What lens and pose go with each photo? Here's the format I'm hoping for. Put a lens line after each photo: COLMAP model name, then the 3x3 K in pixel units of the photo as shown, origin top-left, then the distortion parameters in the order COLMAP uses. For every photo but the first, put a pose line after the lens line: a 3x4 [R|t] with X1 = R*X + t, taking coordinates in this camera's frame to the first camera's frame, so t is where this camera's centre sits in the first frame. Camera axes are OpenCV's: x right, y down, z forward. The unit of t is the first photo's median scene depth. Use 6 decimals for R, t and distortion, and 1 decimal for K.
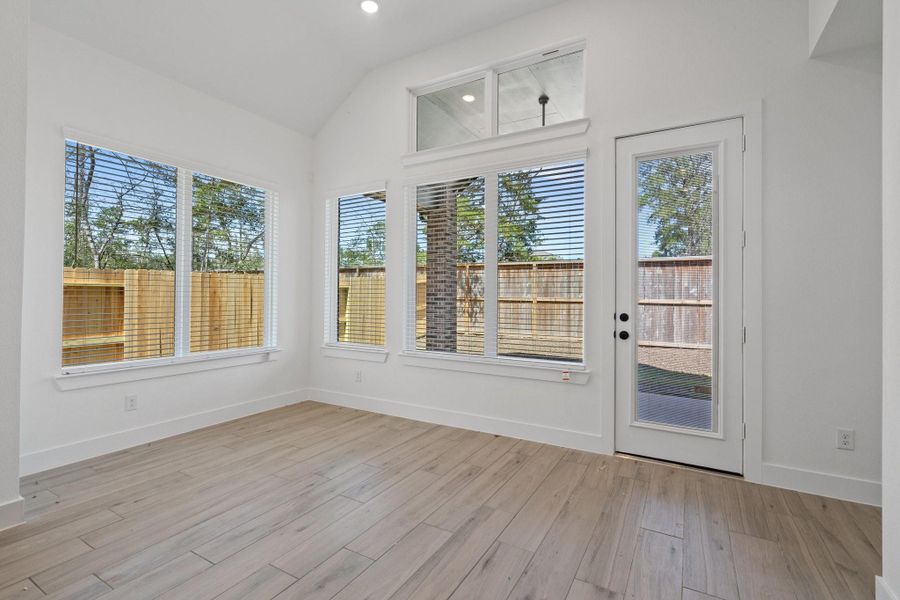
lens RADIAL K [[447.0, 0, 447.7], [0, 447.0, 298.8], [0, 0, 1]] dist [0.000702, 0.000208]
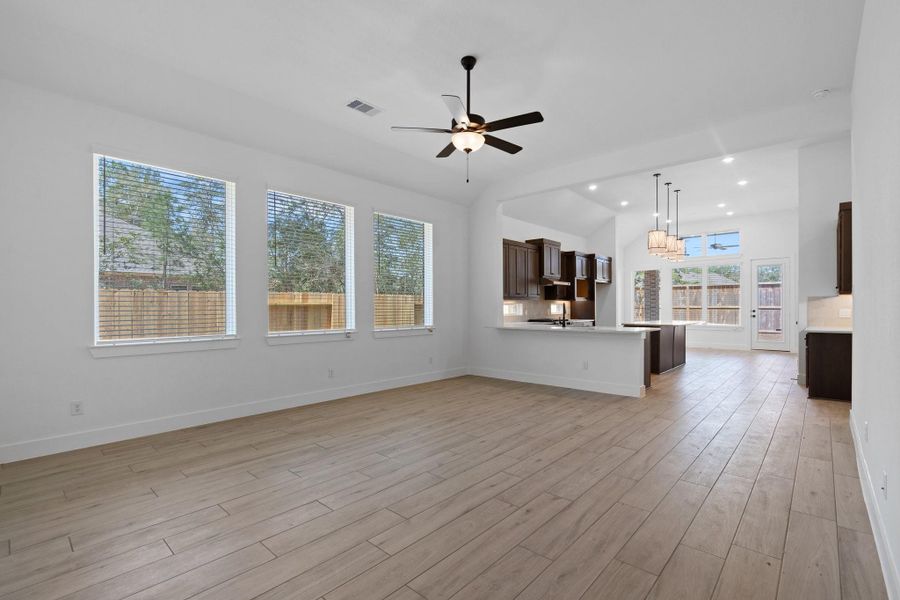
lens RADIAL K [[408.6, 0, 448.0], [0, 408.6, 301.9], [0, 0, 1]] dist [0.000793, 0.000006]
pose [[0.971437, 0.000055, -0.237296, -0.342103], [-0.002396, 0.999951, -0.009577, 0.001130], [0.237284, 0.009872, 0.971390, -0.781874]]
